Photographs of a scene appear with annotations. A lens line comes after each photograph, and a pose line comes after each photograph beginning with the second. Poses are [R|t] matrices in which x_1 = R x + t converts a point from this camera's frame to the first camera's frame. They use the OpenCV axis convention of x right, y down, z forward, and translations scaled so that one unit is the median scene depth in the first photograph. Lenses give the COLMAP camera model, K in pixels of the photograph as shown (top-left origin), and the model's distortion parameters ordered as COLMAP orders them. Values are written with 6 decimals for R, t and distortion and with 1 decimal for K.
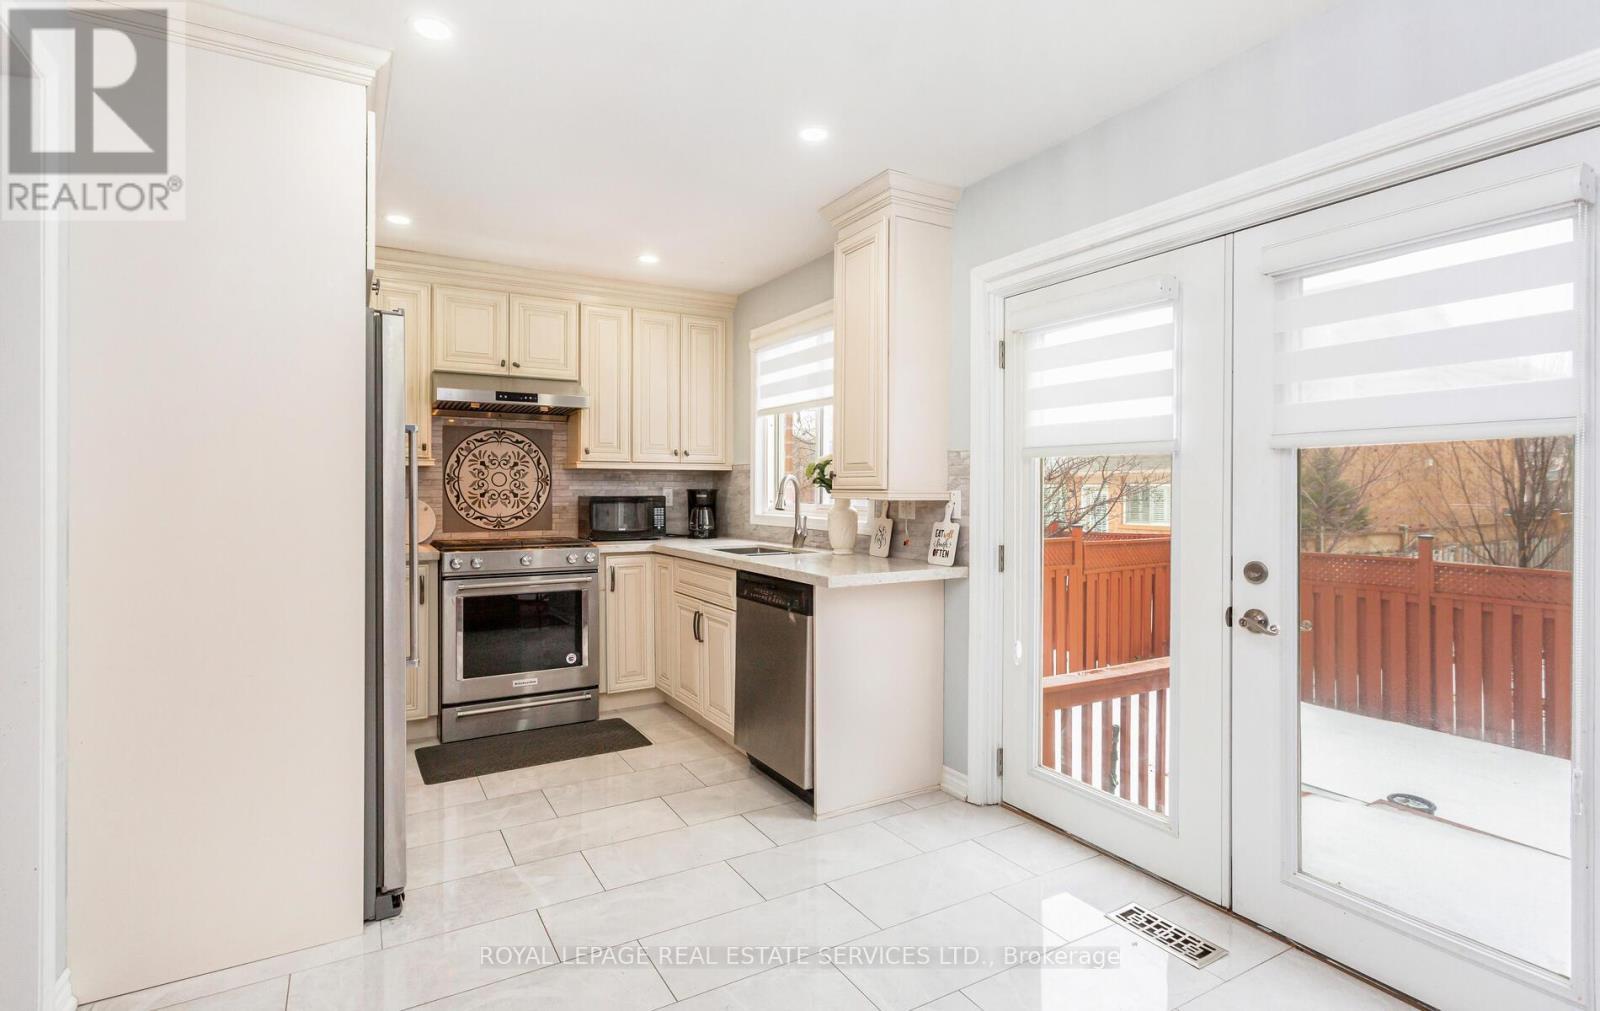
lens RADIAL K [[758.5, 0, 802.3], [0, 758.5, 495.1], [0, 0, 1]] dist [-0.000490, 0.001383]
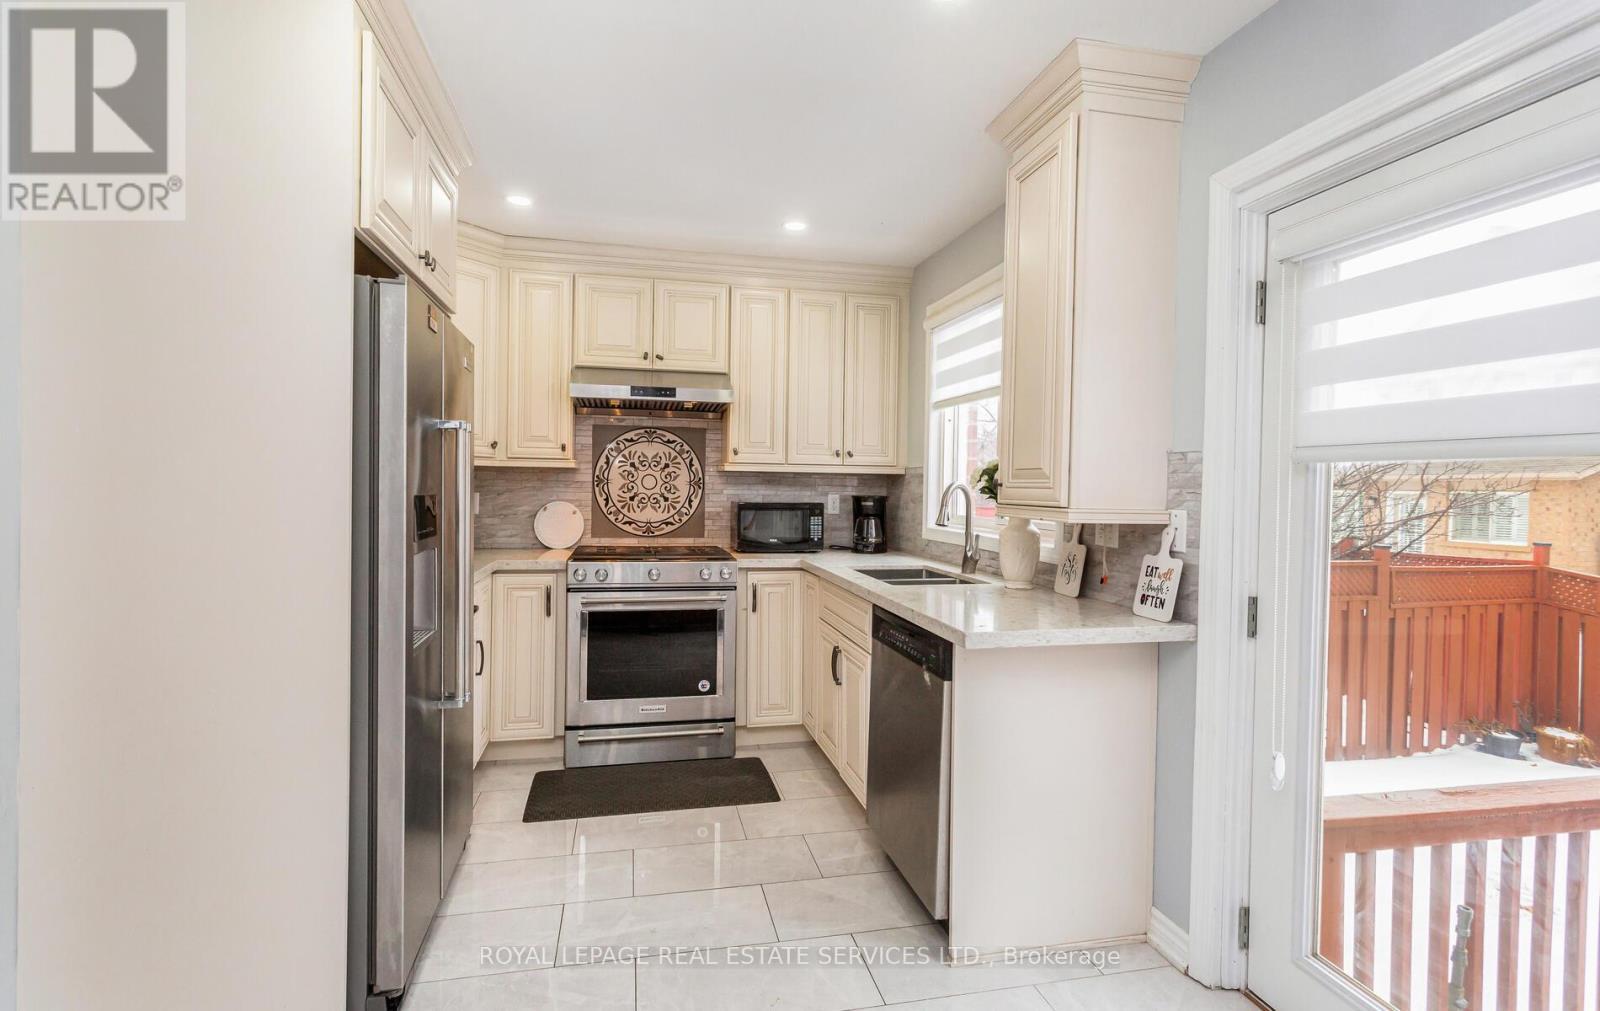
lens RADIAL K [[758.5, 0, 791.8], [0, 758.5, 499.2], [0, 0, 1]] dist [-0.000490, 0.001383]
pose [[0.951704, 0.018389, -0.306467, 0.061814], [-0.016642, 0.999827, 0.008313, -0.011805], [0.306567, -0.002811, 0.951845, 0.191864]]
